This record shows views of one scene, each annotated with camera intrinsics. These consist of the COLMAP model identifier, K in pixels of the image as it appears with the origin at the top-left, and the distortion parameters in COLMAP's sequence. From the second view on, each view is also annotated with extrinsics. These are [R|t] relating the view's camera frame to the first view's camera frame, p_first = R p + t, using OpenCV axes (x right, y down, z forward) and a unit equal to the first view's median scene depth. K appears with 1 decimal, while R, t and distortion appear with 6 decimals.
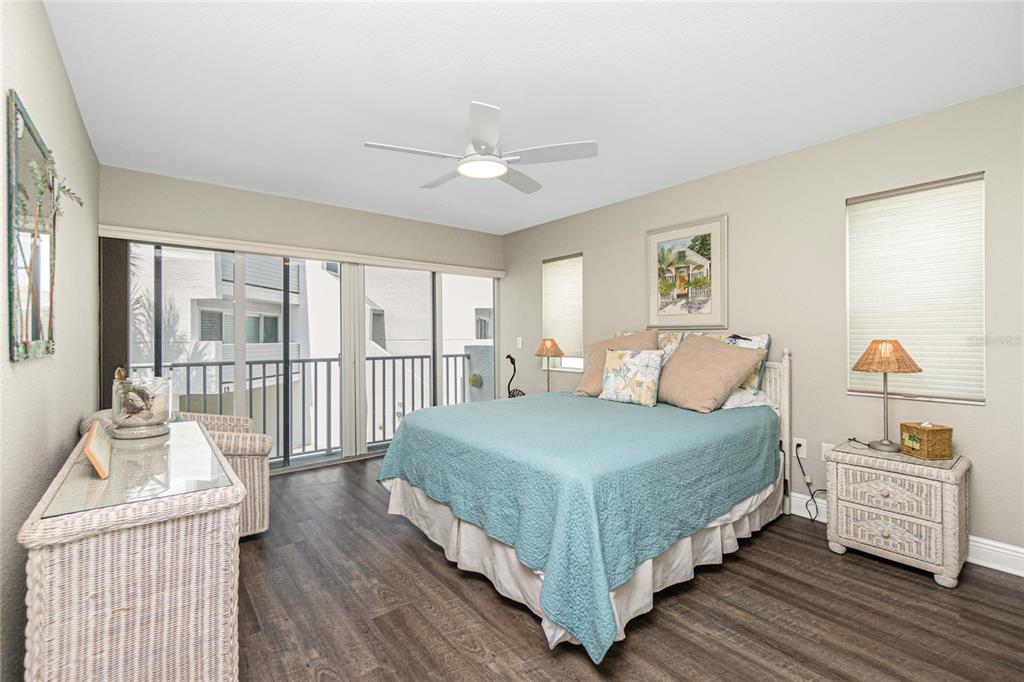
lens RADIAL K [[443.7, 0, 512.0], [0, 443.7, 341.0], [0, 0, 1]] dist [0.000088, 0.000595]
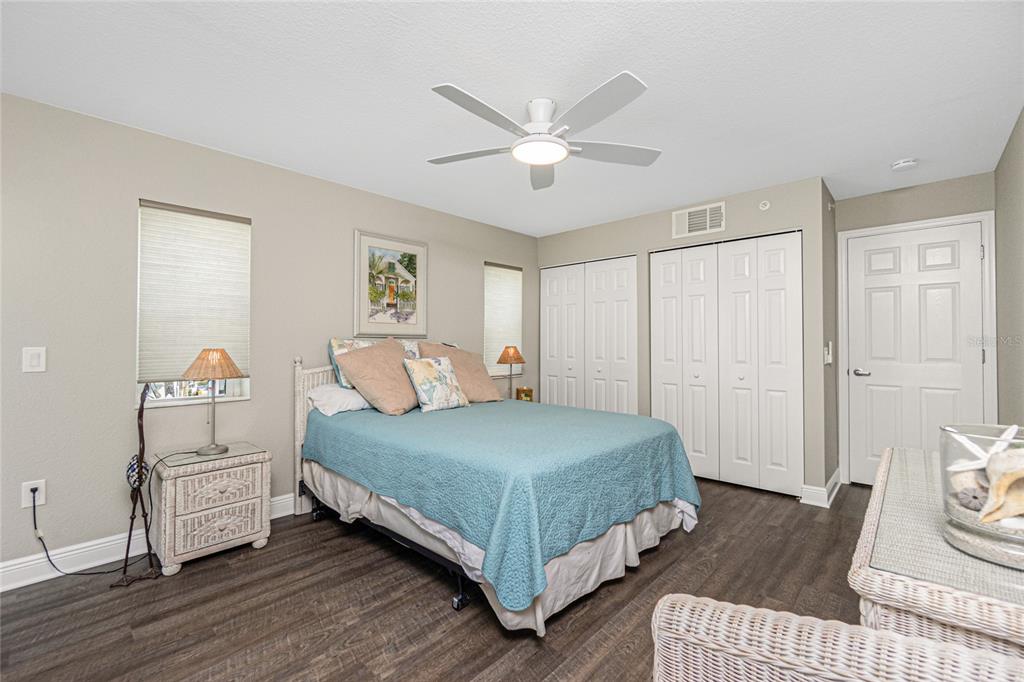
lens RADIAL K [[443.7, 0, 512.0], [0, 443.7, 341.0], [0, 0, 1]] dist [0.000088, 0.000595]
pose [[-0.146377, 0.007820, 0.989198, -1.134260], [0.015118, 0.999870, -0.005667, -0.014500], [-0.989113, 0.014125, -0.146476, 1.456063]]
